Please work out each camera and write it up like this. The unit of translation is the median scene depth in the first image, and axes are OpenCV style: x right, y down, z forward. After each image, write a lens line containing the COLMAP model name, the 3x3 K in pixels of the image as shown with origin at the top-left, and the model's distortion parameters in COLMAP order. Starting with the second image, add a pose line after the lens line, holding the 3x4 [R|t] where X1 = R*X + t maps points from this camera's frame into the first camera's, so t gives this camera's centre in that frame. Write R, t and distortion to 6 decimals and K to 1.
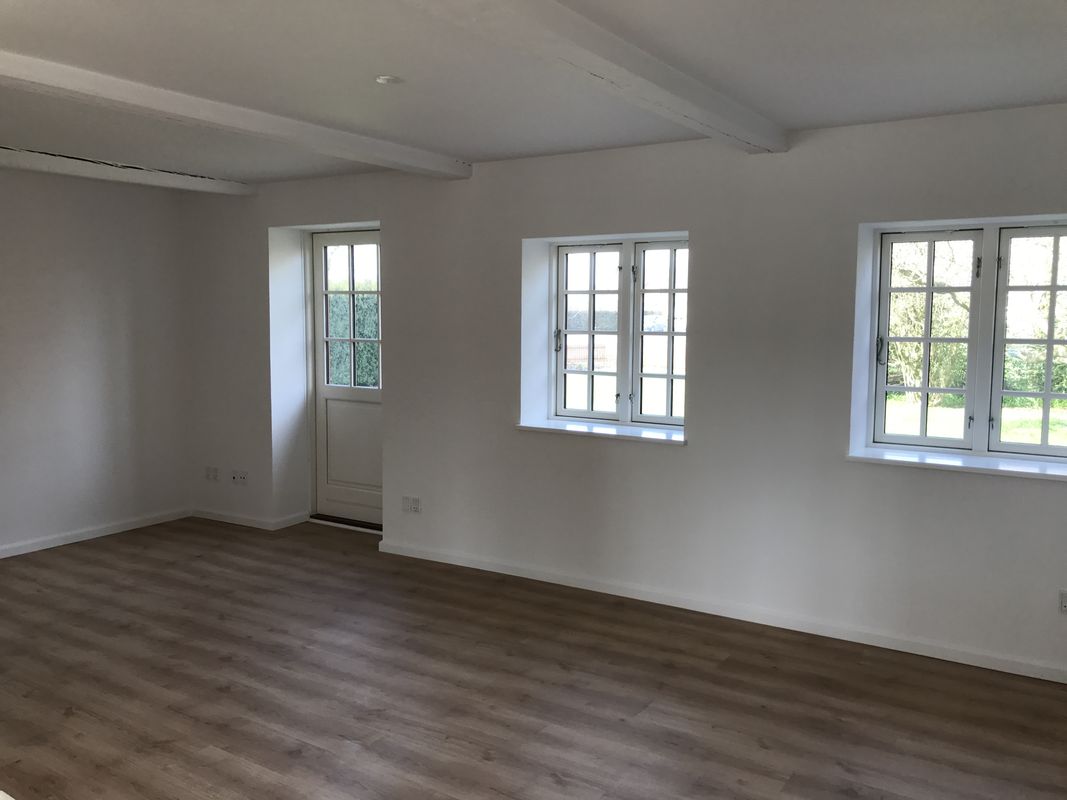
lens RADIAL K [[878.3, 0, 527.9], [0, 878.3, 403.5], [0, 0, 1]] dist [0.025601, -0.038284]
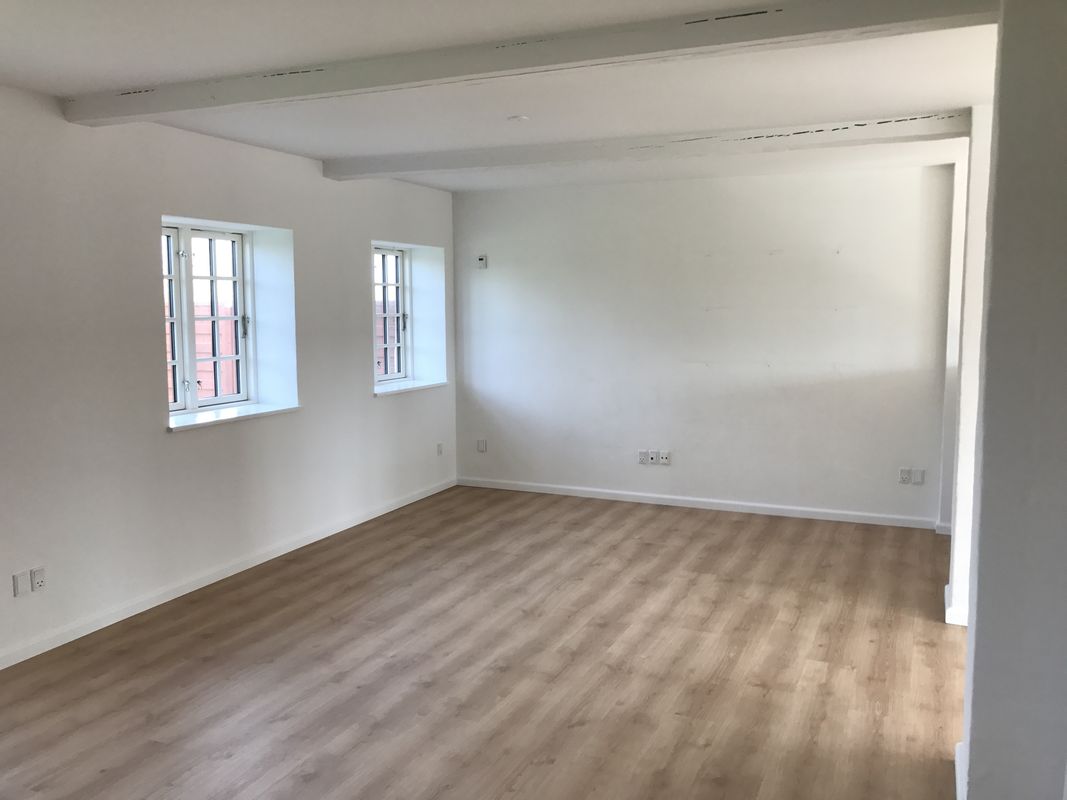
lens RADIAL K [[878.3, 0, 535.5], [0, 878.3, 395.3], [0, 0, 1]] dist [0.025601, -0.038284]
pose [[-0.145672, -0.112277, 0.982941, -1.241365], [0.106203, 0.986024, 0.128368, -0.108215], [-0.983616, 0.123091, -0.131712, 0.998498]]
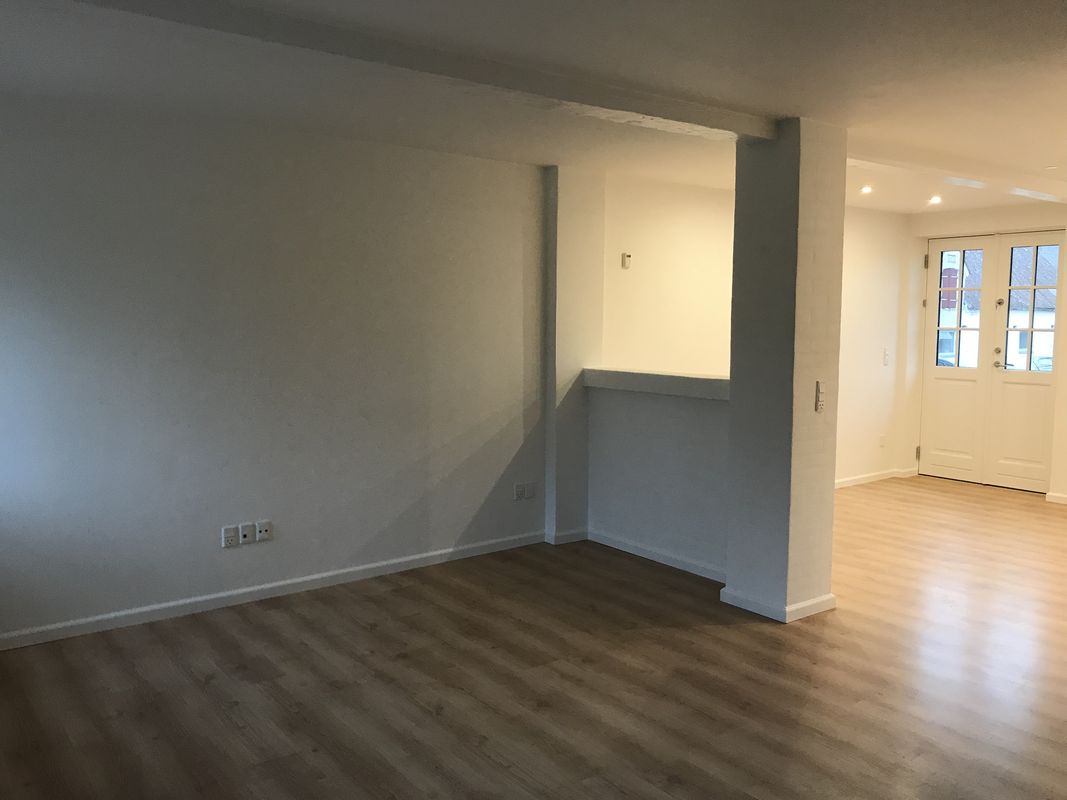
lens RADIAL K [[878.3, 0, 529.8], [0, 878.3, 395.0], [0, 0, 1]] dist [0.025601, -0.038284]
pose [[-0.938346, -0.046371, 0.342573, -0.337684], [0.022479, 0.980681, 0.194319, -0.141468], [-0.344966, 0.190039, -0.919175, 1.467577]]
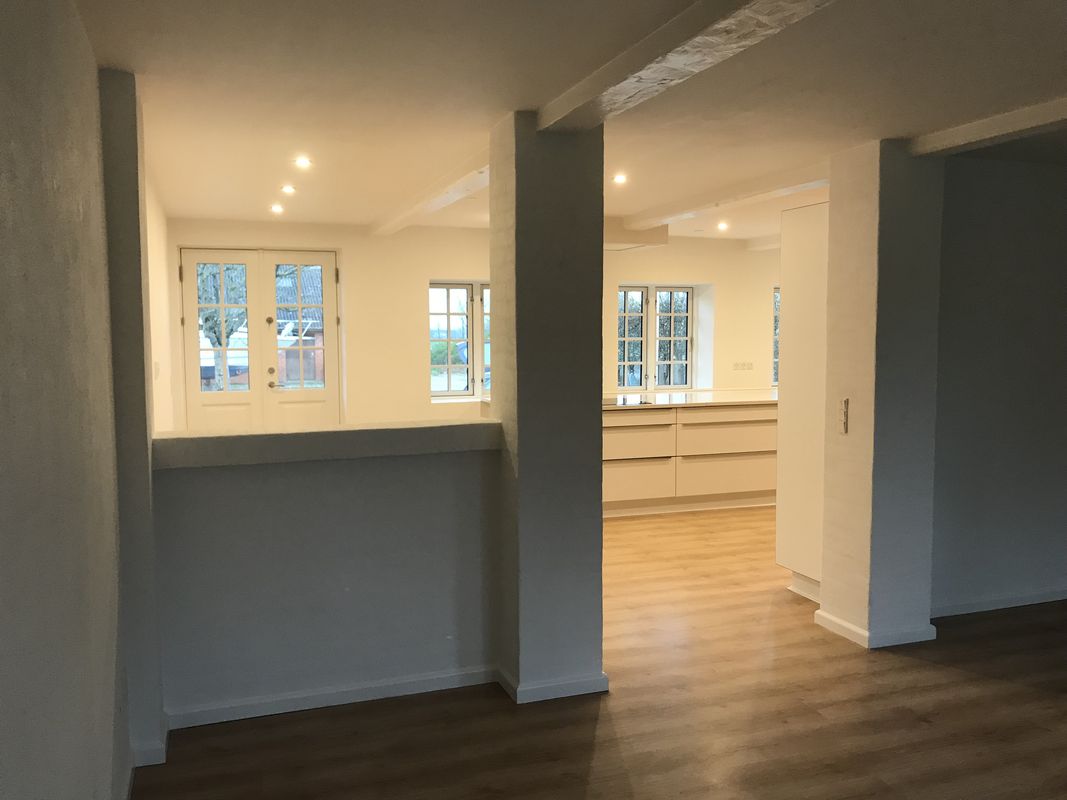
lens RADIAL K [[878.3, 0, 532.8], [0, 878.3, 405.0], [0, 0, 1]] dist [0.025601, -0.038284]
pose [[-0.612298, 0.065895, -0.787876, 0.526049], [-0.082813, 0.985694, 0.146798, -0.083659], [0.786278, 0.155131, -0.598081, 0.858247]]
